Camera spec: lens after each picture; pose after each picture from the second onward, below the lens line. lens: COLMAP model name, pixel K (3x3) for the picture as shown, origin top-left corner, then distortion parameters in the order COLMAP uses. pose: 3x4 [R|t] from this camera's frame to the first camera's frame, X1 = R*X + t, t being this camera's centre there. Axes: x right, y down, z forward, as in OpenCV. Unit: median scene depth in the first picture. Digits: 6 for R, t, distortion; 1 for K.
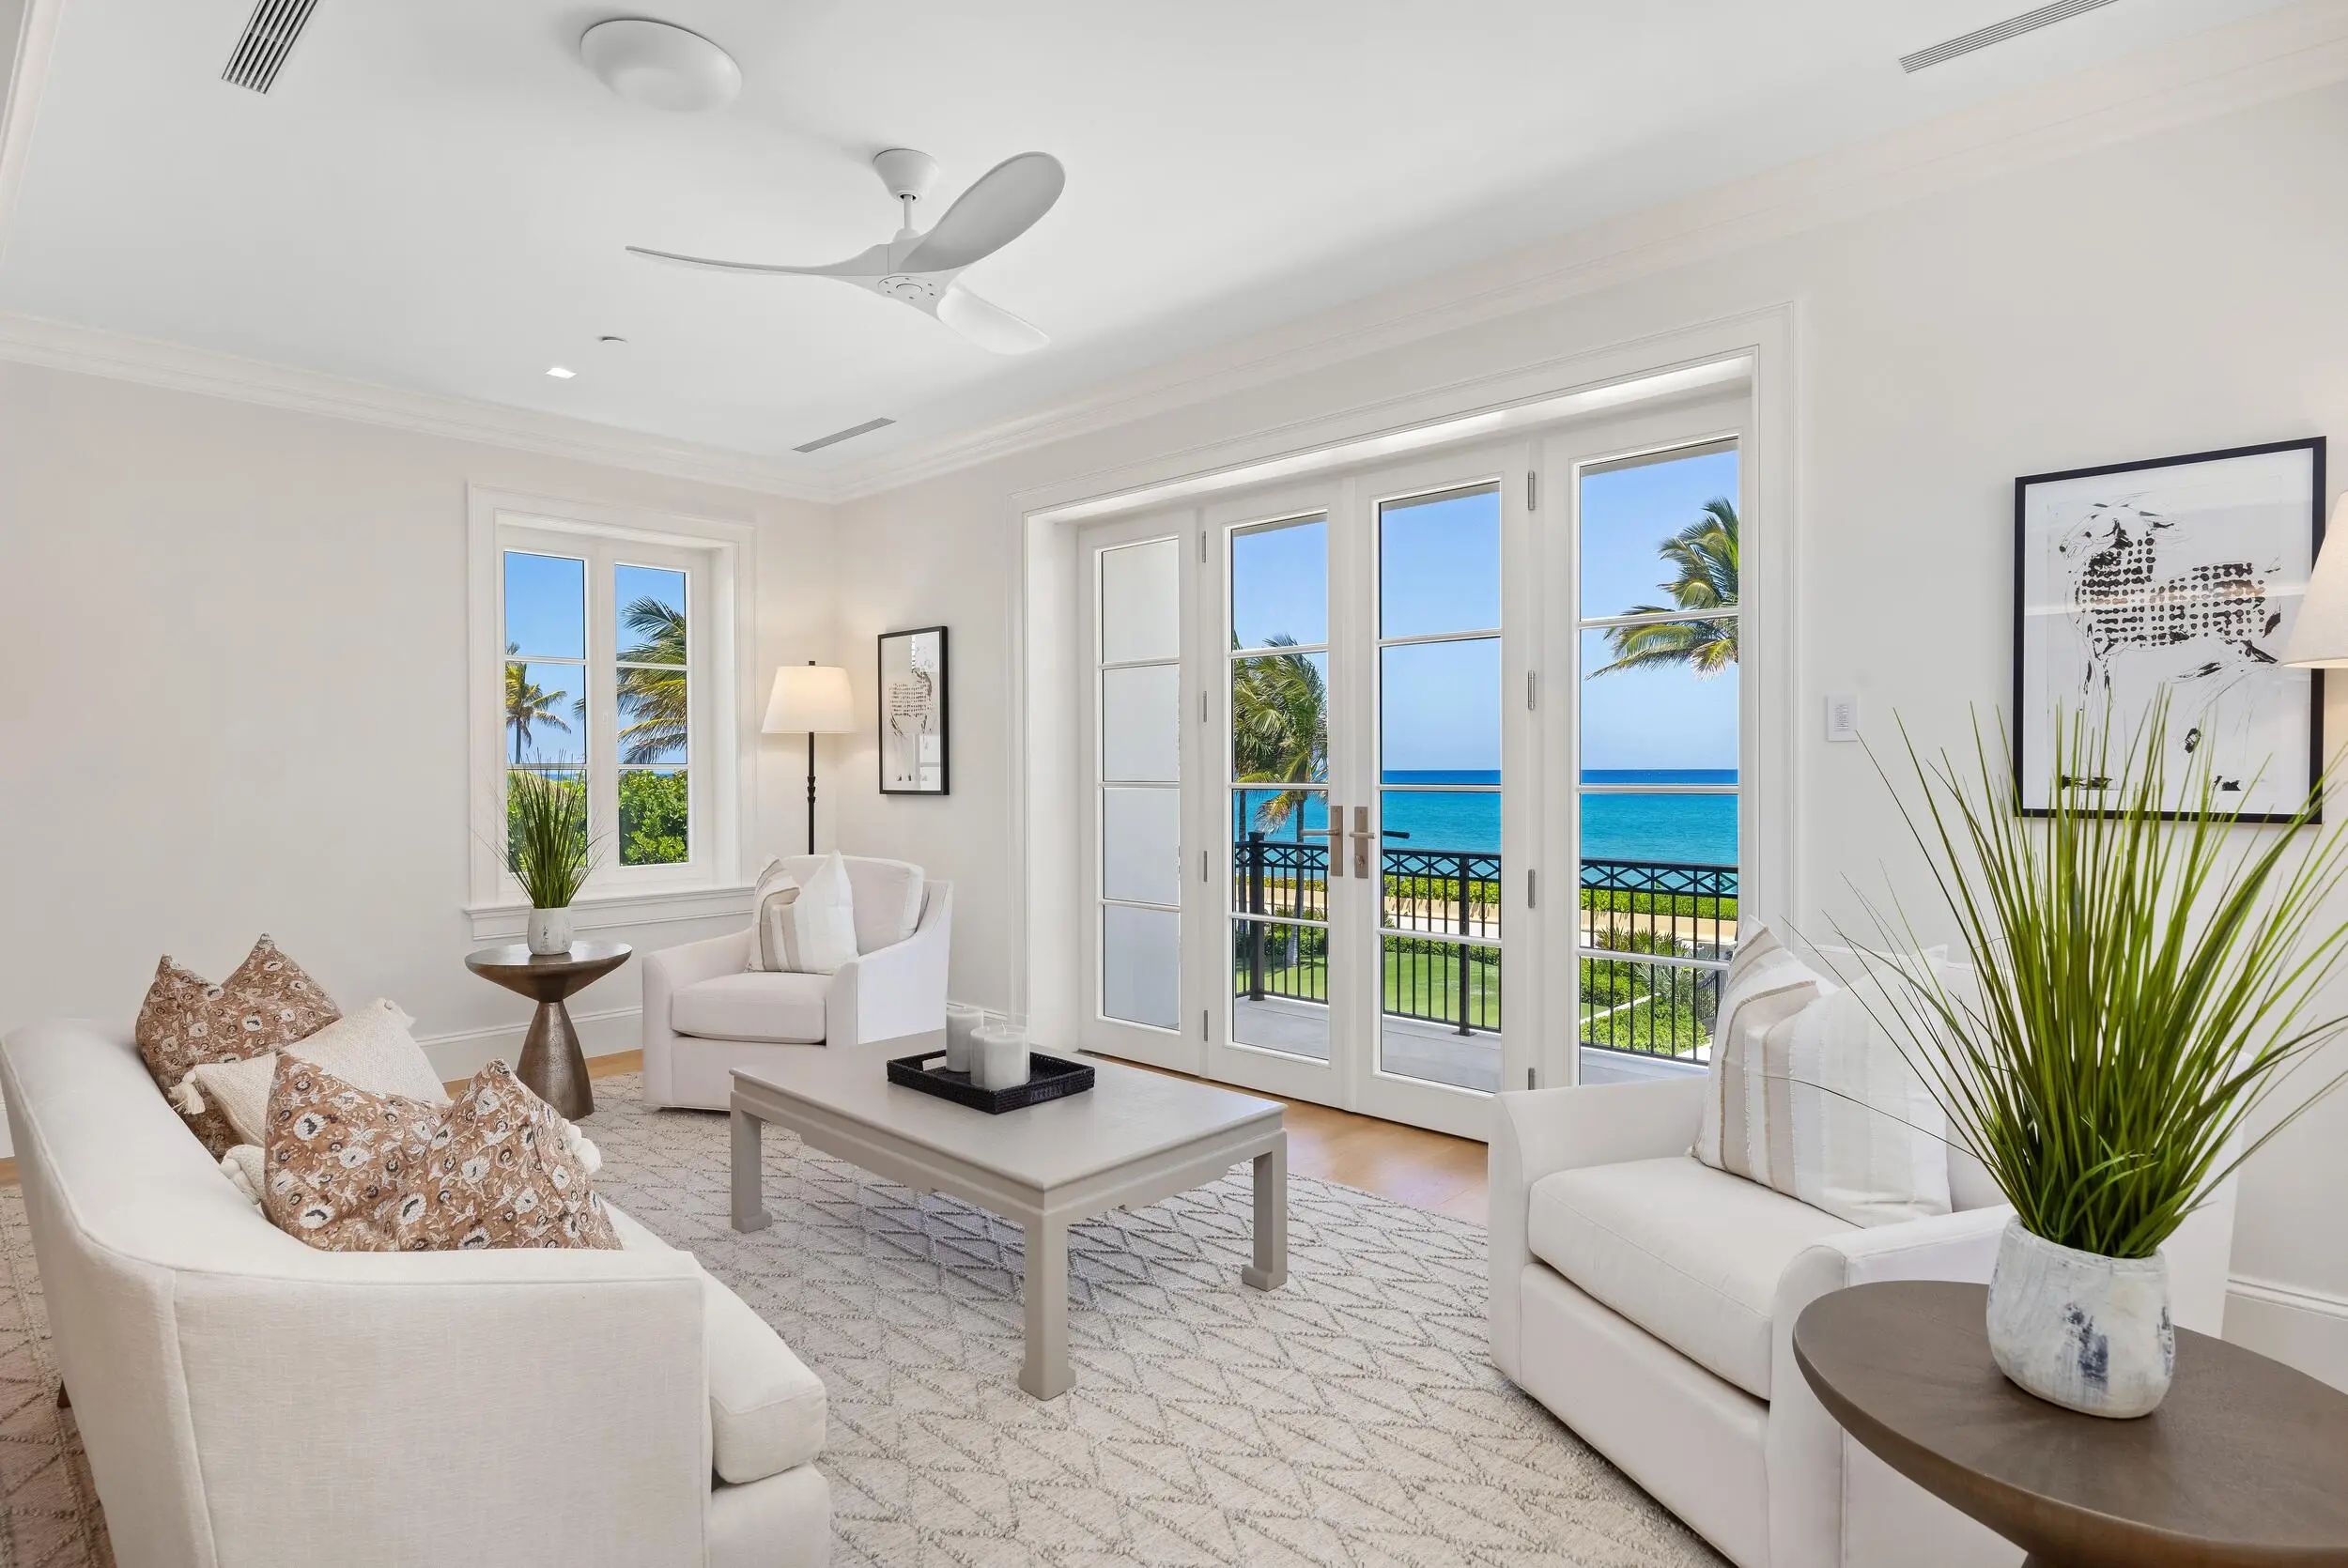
lens RADIAL K [[1221.2, 0, 1174.0], [0, 1221.2, 784.0], [0, 0, 1]] dist [0.001996, 0.000122]
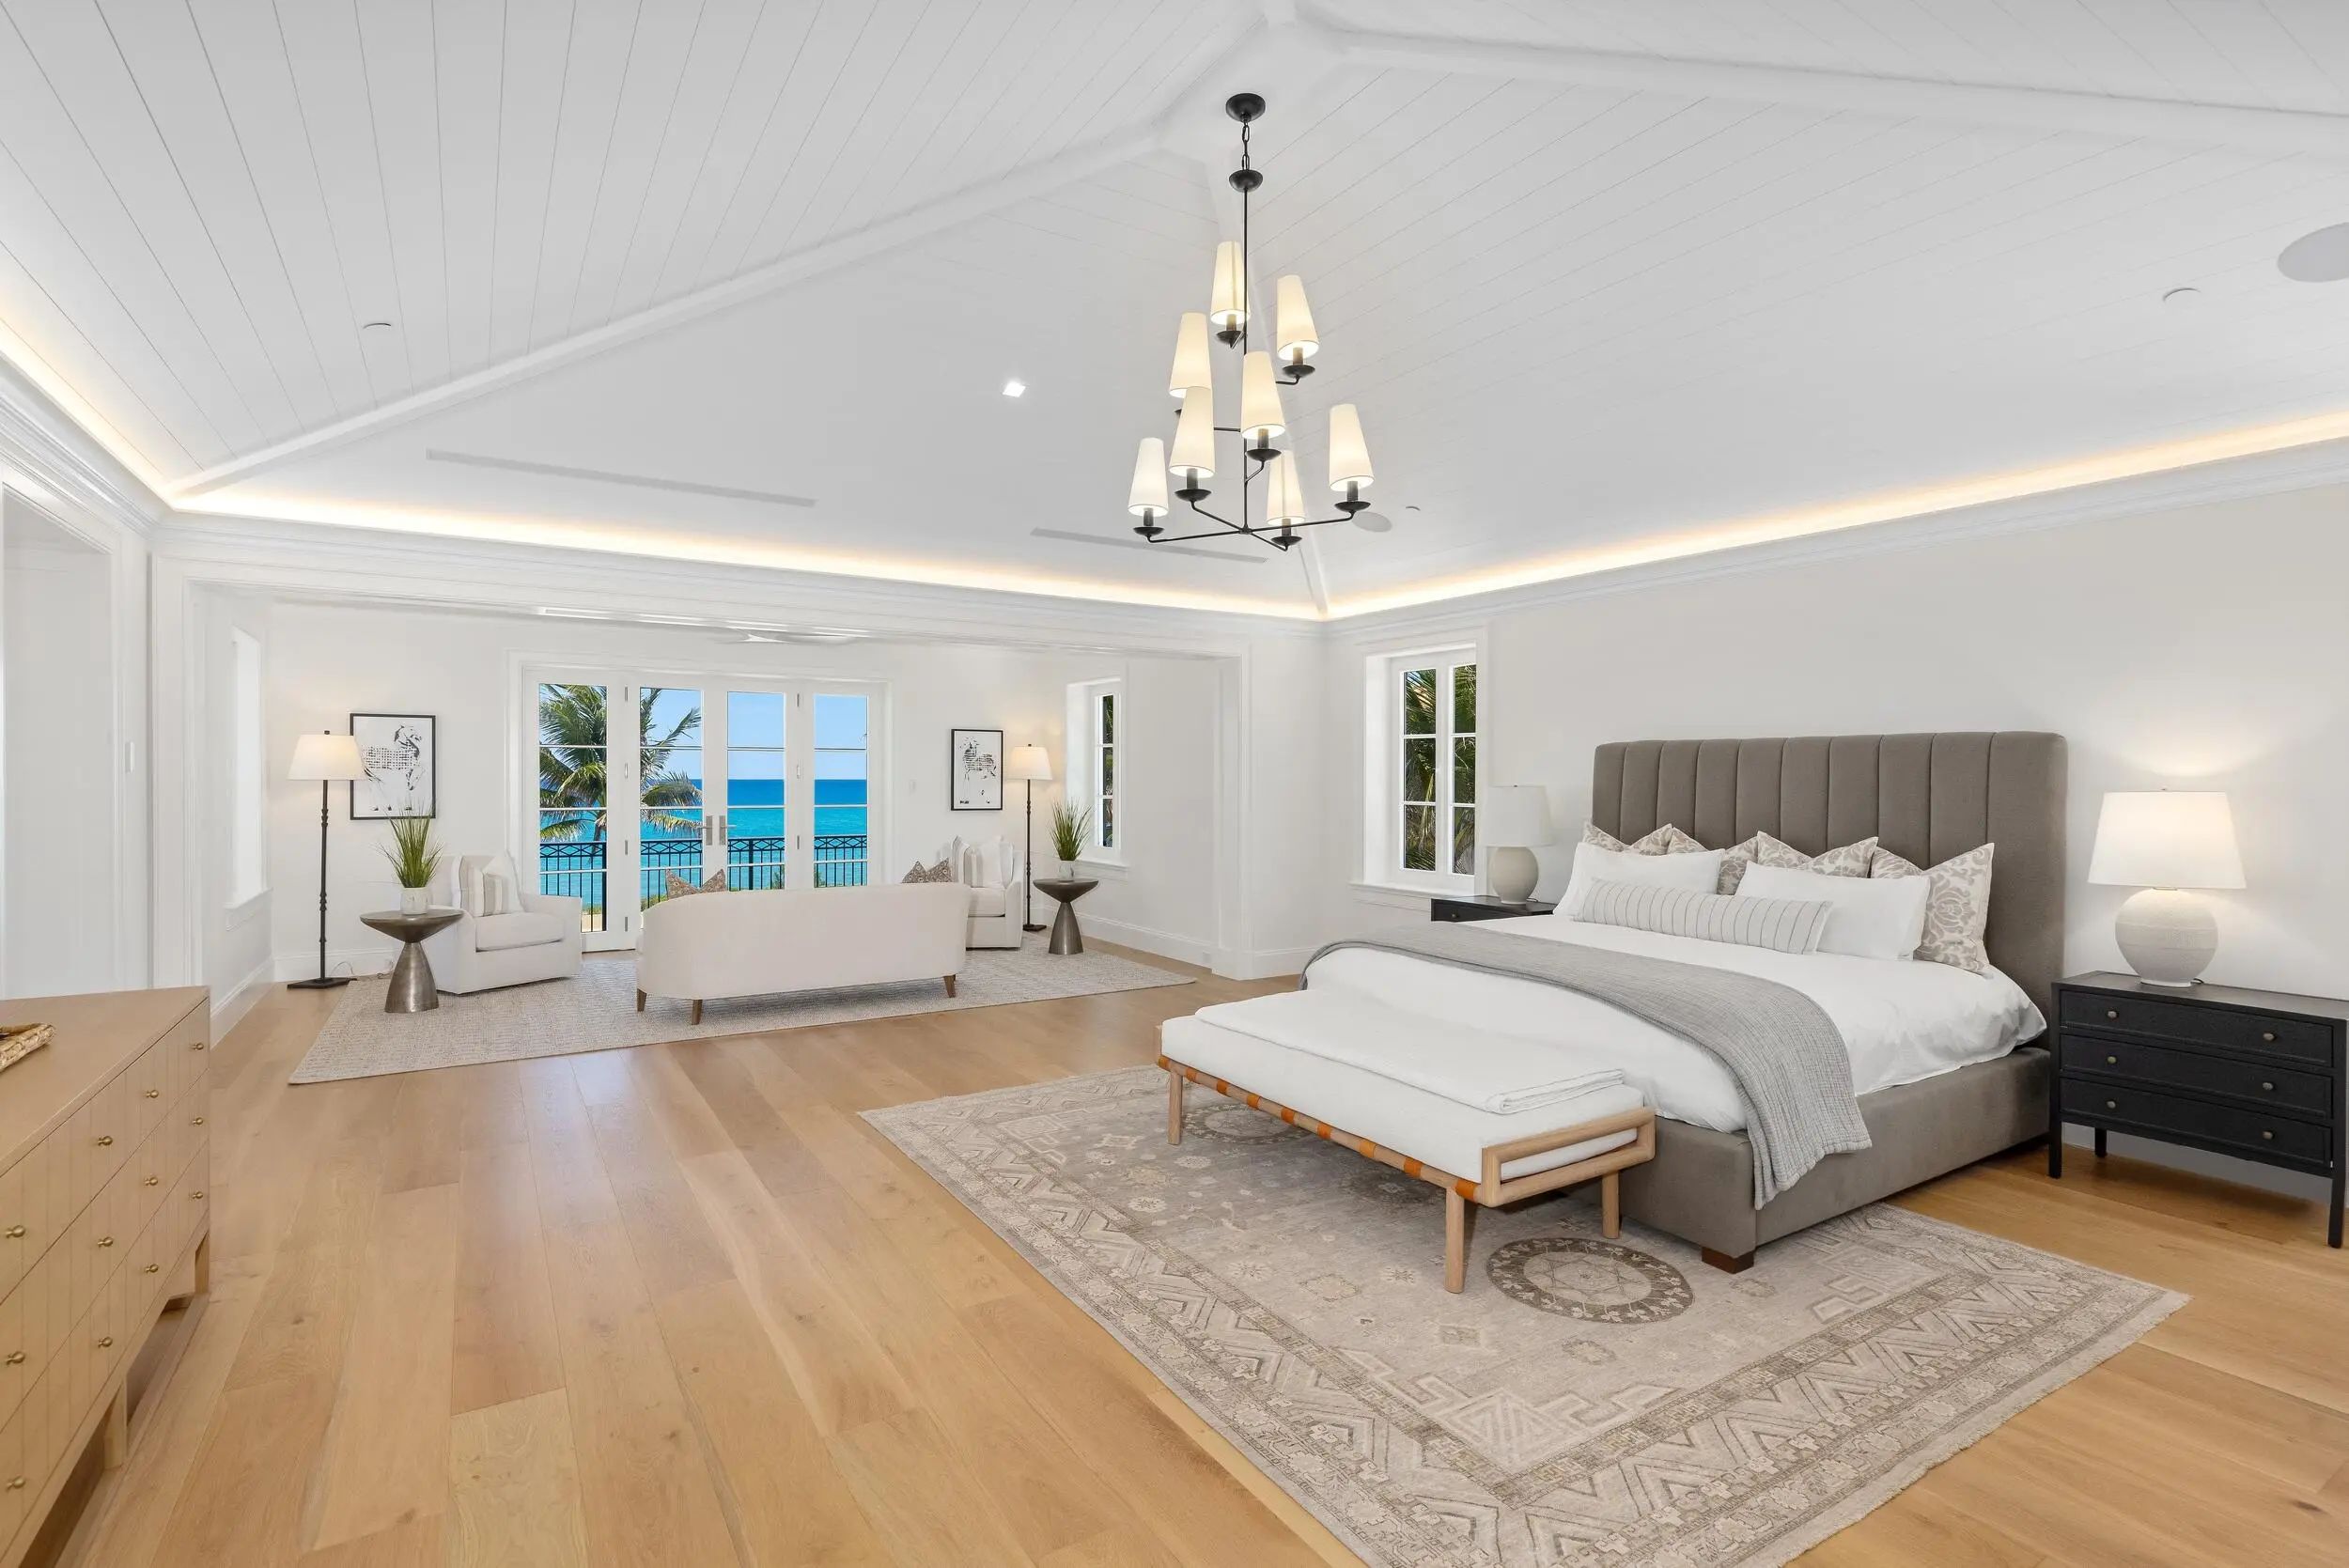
lens RADIAL K [[1138.8, 0, 1174.5], [0, 1138.8, 784.0], [0, 0, 1]] dist [0.000058, 0.000002]
pose [[0.240298, -0.002791, 0.970695, -1.414033], [0.008492, 0.999964, 0.000773, -0.029515], [-0.970662, 0.008057, 0.240313, -0.326274]]
